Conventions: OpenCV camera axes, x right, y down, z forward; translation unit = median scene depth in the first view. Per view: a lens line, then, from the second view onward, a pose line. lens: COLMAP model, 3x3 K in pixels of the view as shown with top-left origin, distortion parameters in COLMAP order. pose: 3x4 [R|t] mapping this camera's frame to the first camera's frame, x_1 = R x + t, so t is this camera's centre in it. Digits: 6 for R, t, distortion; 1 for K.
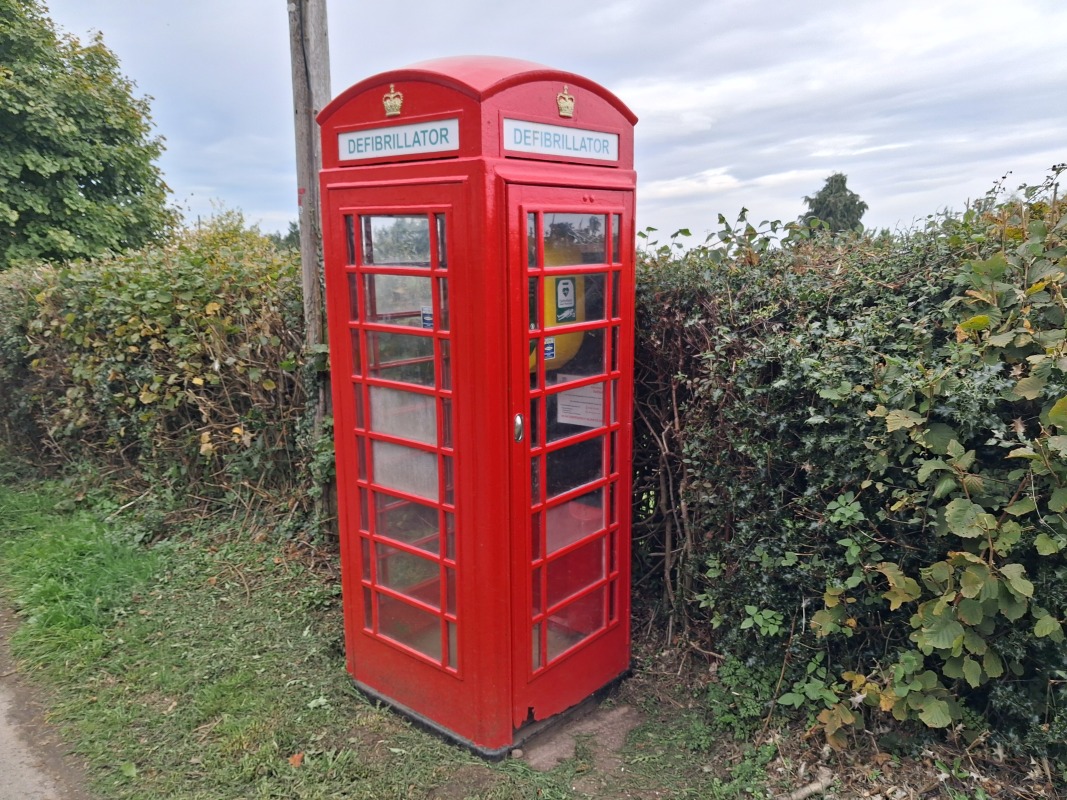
lens RADIAL K [[833.8, 0, 567.0], [0, 833.8, 378.0], [0, 0, 1]] dist [0.011275, -0.042564]
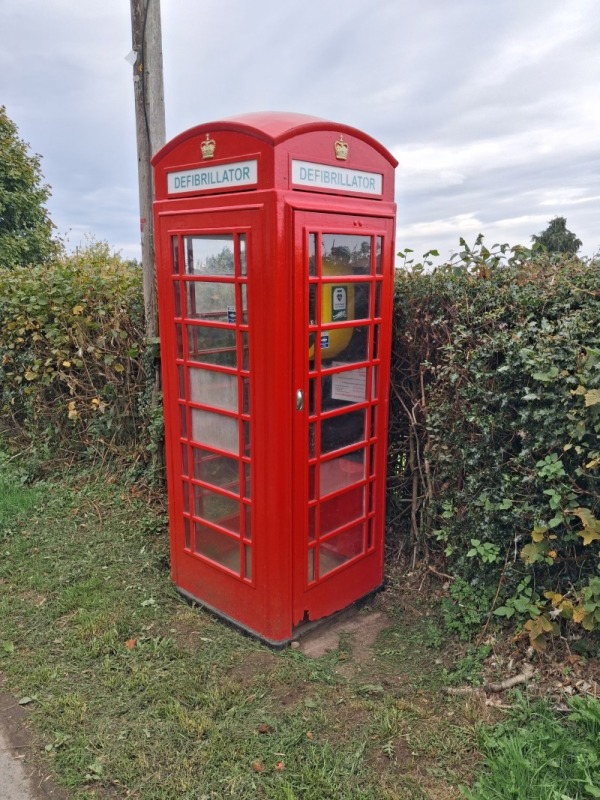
lens RADIAL K [[625.1, 0, 319.3], [0, 625.1, 396.3], [0, 0, 1]] dist [0.011275, -0.042564]
pose [[0.998787, 0.019650, -0.045158, 0.015068], [-0.017841, 0.999035, 0.040133, 0.013228], [0.045904, -0.039278, 0.998173, 0.020764]]
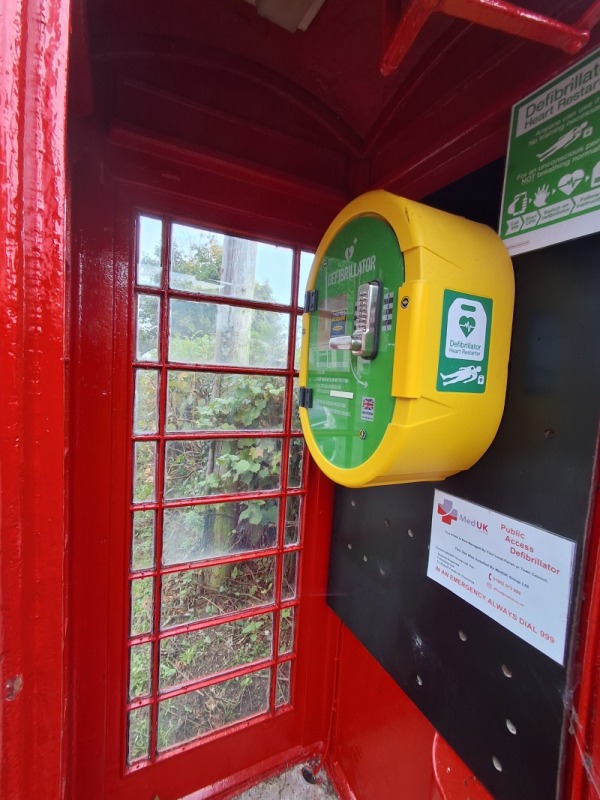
lens RADIAL K [[372.0, 0, 299.0], [0, 372.0, 400.6], [0, 0, 1]] dist [0.000102, 0.000005]
pose [[0.911788, 0.087775, -0.401172, -0.001293], [-0.134652, 0.986785, -0.090134, -0.278485], [0.387959, 0.136202, 0.911557, 6.525129]]
